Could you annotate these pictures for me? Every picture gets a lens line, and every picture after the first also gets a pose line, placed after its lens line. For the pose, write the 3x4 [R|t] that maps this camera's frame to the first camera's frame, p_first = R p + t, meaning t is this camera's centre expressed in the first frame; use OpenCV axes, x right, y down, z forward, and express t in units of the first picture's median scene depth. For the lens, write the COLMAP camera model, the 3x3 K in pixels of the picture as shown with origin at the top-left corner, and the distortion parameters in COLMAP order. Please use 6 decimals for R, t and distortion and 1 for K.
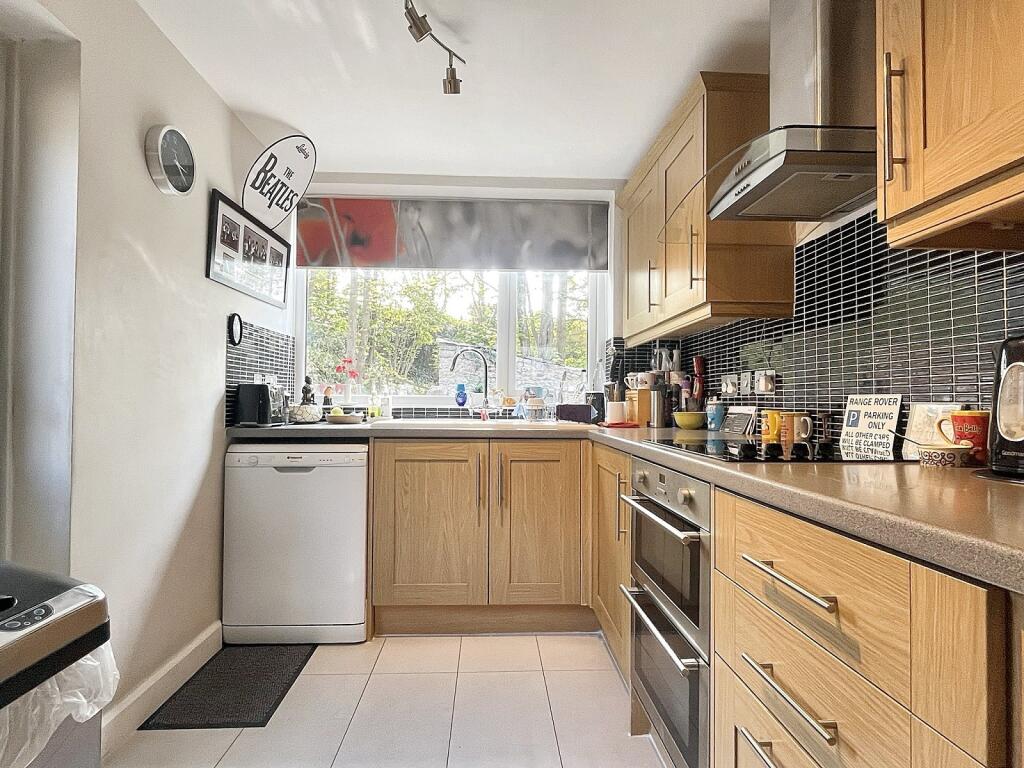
lens RADIAL K [[552.6, 0, 516.7], [0, 552.6, 387.1], [0, 0, 1]] dist [0.000379, -0.001586]
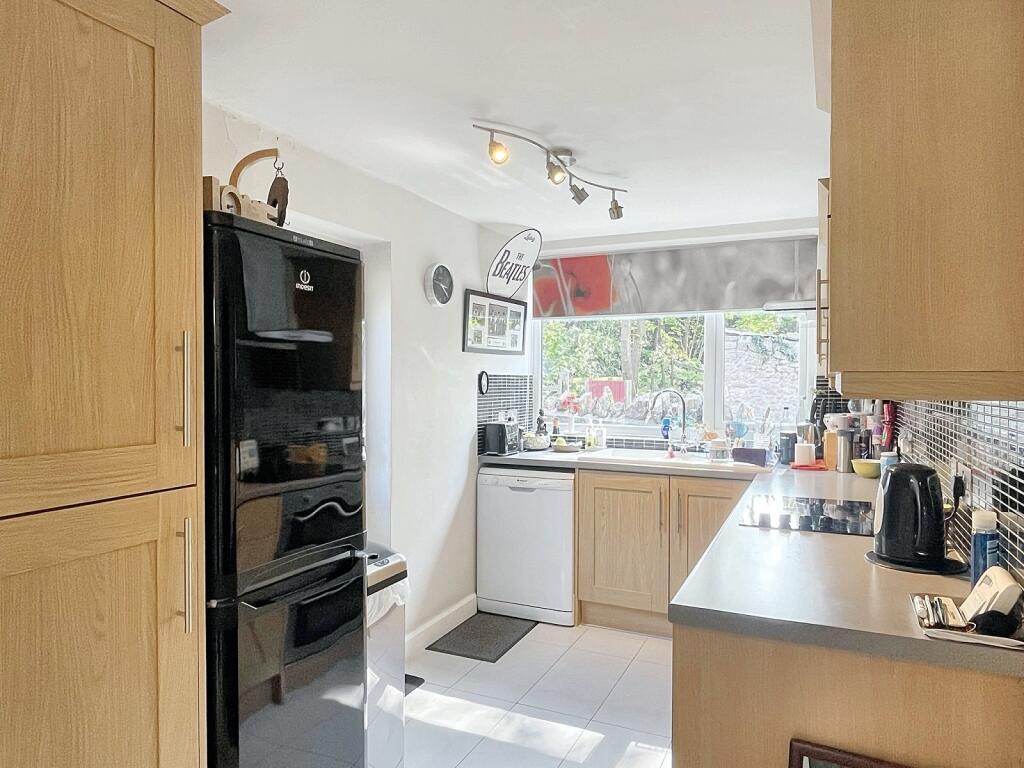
lens RADIAL K [[670.9, 0, 512.0], [0, 670.9, 384.0], [0, 0, 1]] dist [0.005938, 0.000697]
pose [[0.883369, 0.001101, -0.468678, 0.314275], [0.012380, 0.999593, 0.025683, -0.138255], [0.468515, -0.028489, 0.882996, -0.408781]]
